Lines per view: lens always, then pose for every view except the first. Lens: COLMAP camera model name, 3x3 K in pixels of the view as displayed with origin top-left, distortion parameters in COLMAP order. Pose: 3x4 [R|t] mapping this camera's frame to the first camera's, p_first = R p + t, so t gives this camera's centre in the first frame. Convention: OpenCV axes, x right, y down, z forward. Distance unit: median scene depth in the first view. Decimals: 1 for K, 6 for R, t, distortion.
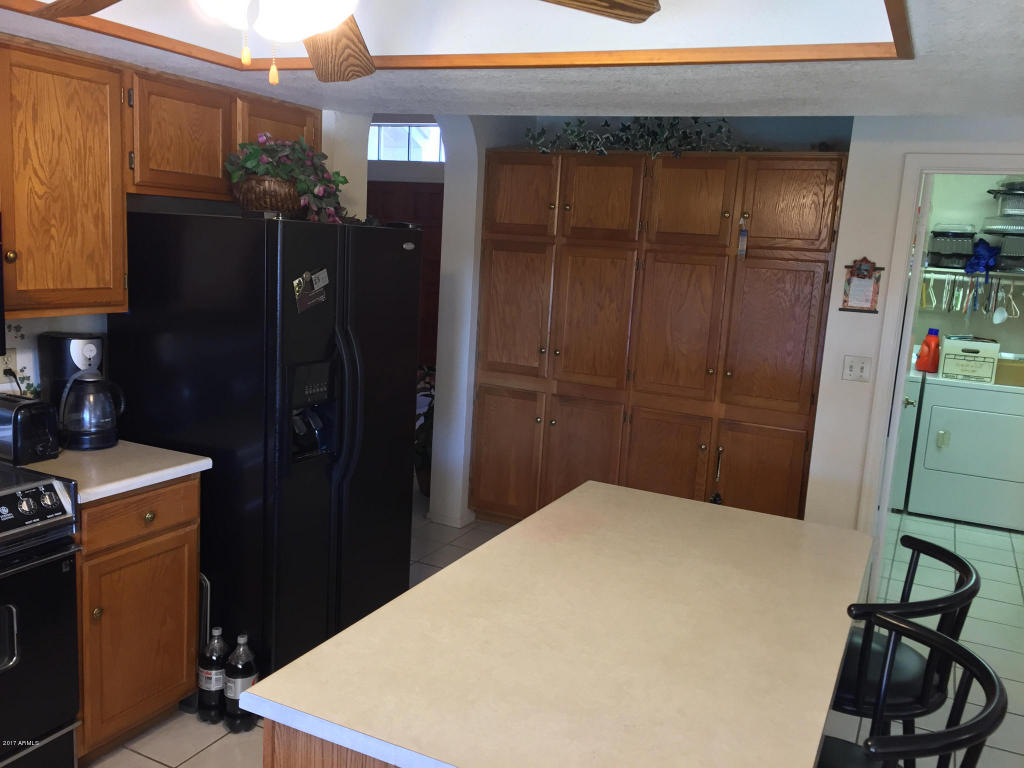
lens RADIAL K [[989.8, 0, 511.7], [0, 989.8, 417.0], [0, 0, 1]] dist [0.088145, -0.152204]
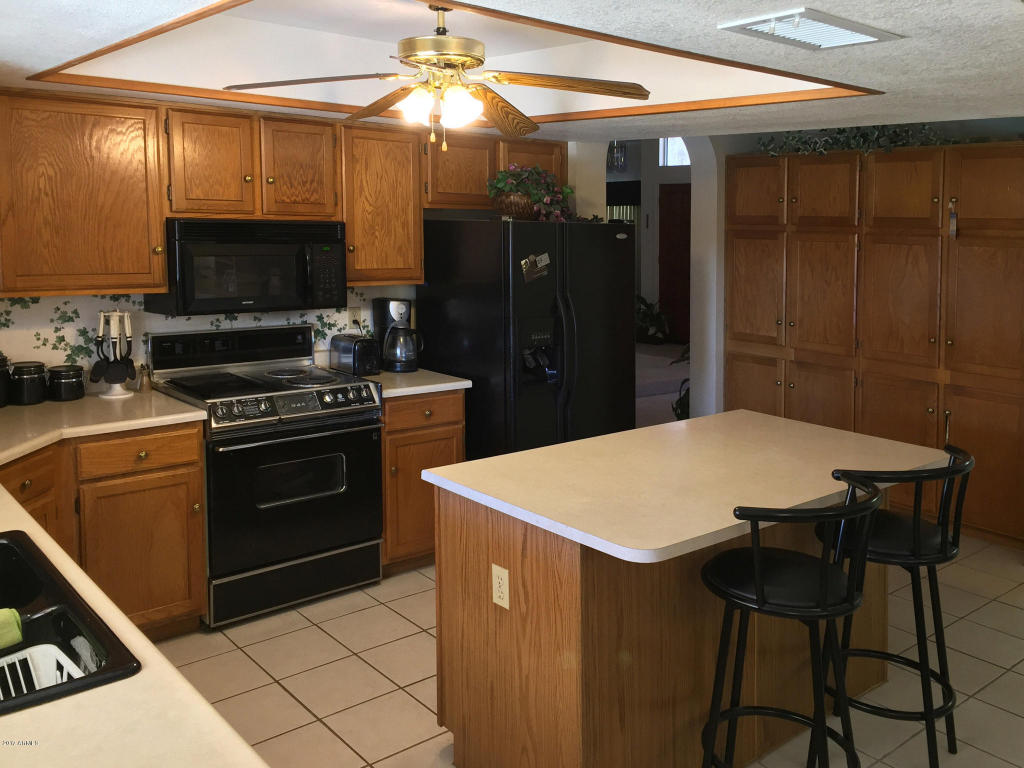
lens RADIAL K [[1025.9, 0, 512.0], [0, 1025.9, 384.0], [0, 0, 1]] dist [0.077209, -0.002071]
pose [[0.924763, 0.023216, -0.379834, 0.347660], [-0.037333, 0.998857, -0.029842, 0.091581], [0.378707, 0.041777, 0.924573, -0.413567]]
